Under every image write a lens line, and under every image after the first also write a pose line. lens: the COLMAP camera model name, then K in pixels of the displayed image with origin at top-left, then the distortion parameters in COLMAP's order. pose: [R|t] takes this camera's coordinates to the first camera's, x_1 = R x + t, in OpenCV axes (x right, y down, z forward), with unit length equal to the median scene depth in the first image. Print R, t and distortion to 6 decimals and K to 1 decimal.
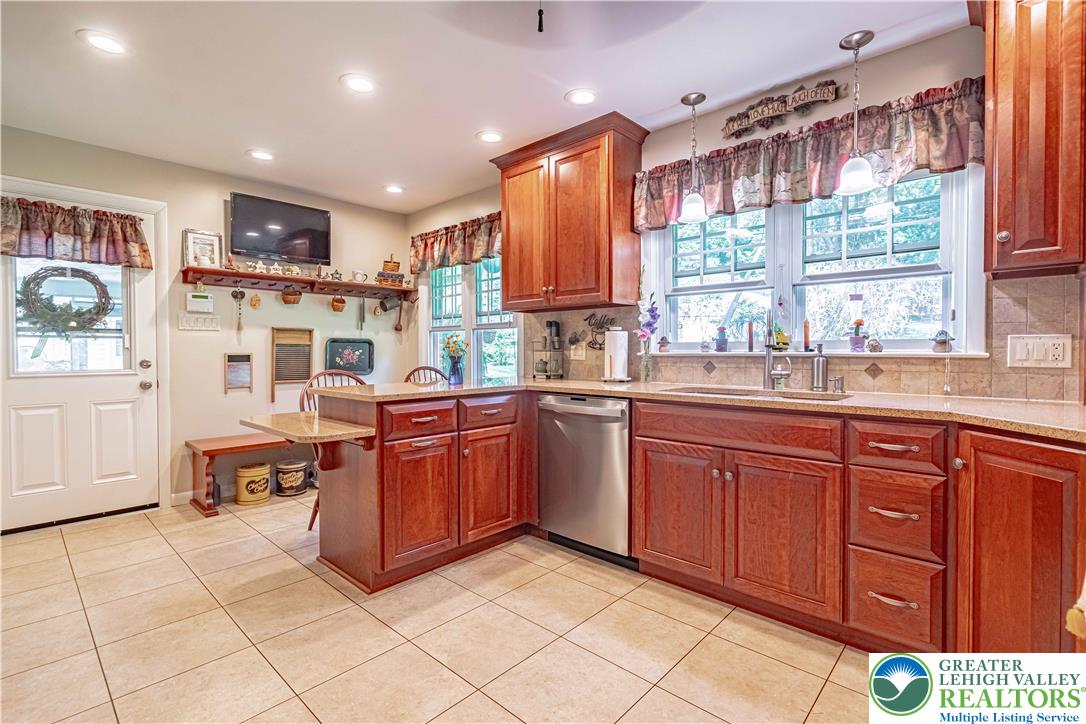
lens RADIAL K [[497.1, 0, 522.8], [0, 497.1, 355.5], [0, 0, 1]] dist [-0.005566, 0.001827]
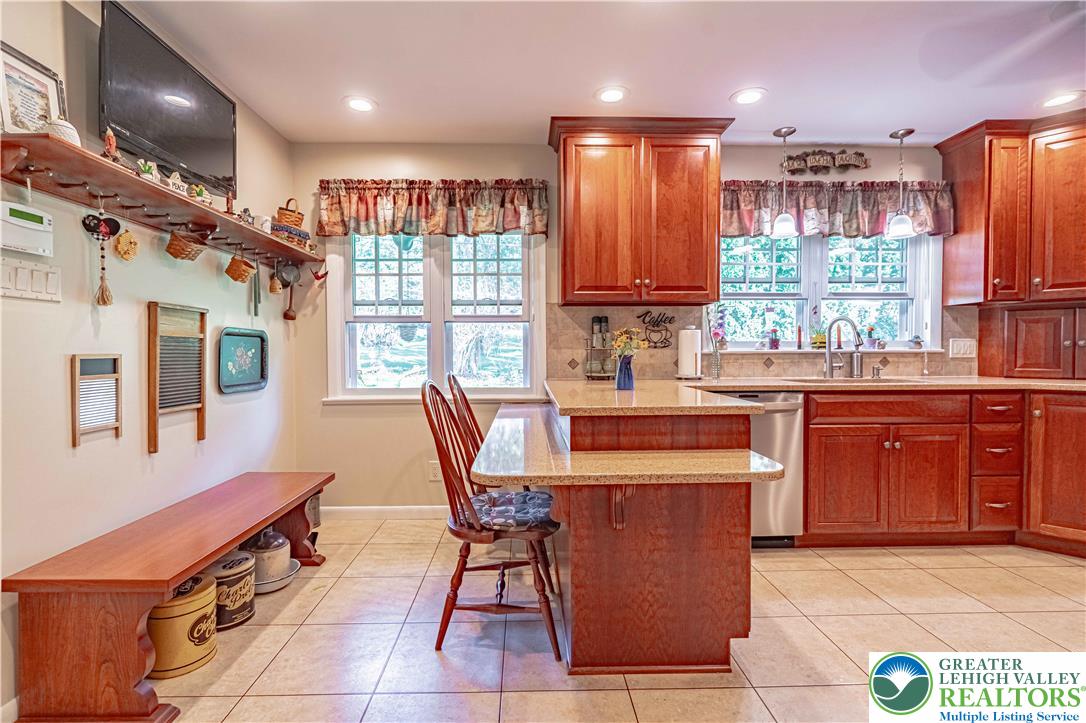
lens RADIAL K [[497.1, 0, 539.6], [0, 497.1, 360.7], [0, 0, 1]] dist [-0.005566, 0.001827]
pose [[0.708888, -0.015861, 0.705142, -0.725072], [0.010367, 0.999873, 0.012068, -0.000588], [-0.705245, -0.001244, 0.708963, 0.472164]]
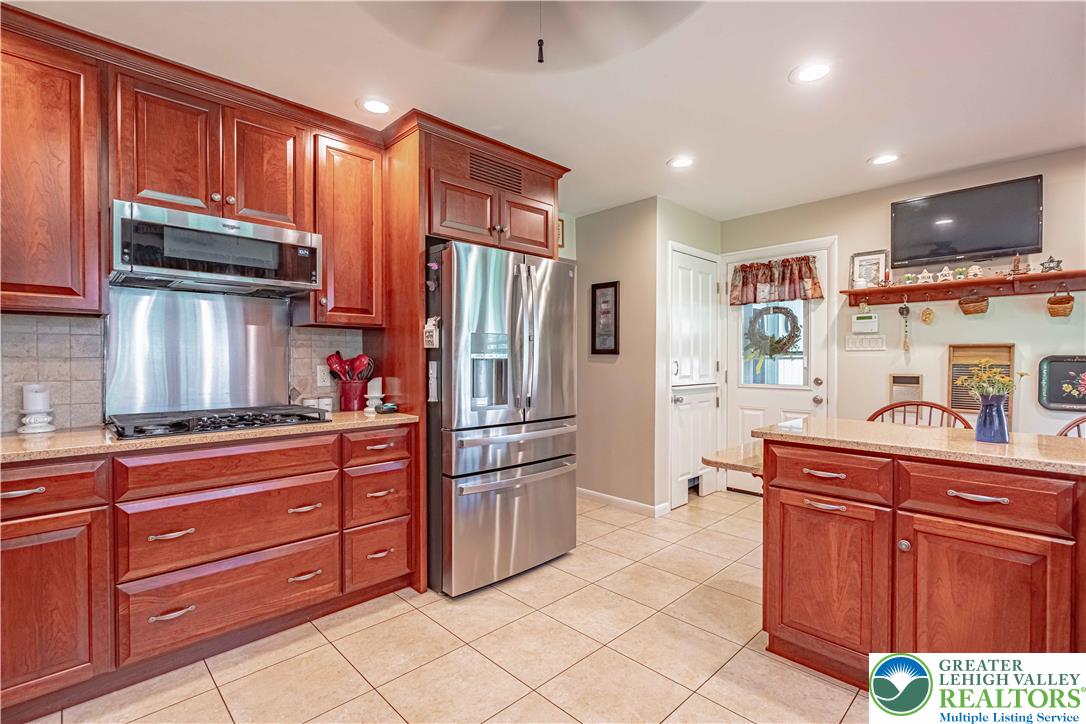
lens RADIAL K [[497.1, 0, 566.0], [0, 497.1, 366.1], [0, 0, 1]] dist [-0.005566, 0.001827]
pose [[0.000251, 0.016305, -0.999867, 0.414616], [-0.011069, 0.999806, 0.016301, -0.033323], [0.999939, 0.011063, 0.000431, 0.442091]]
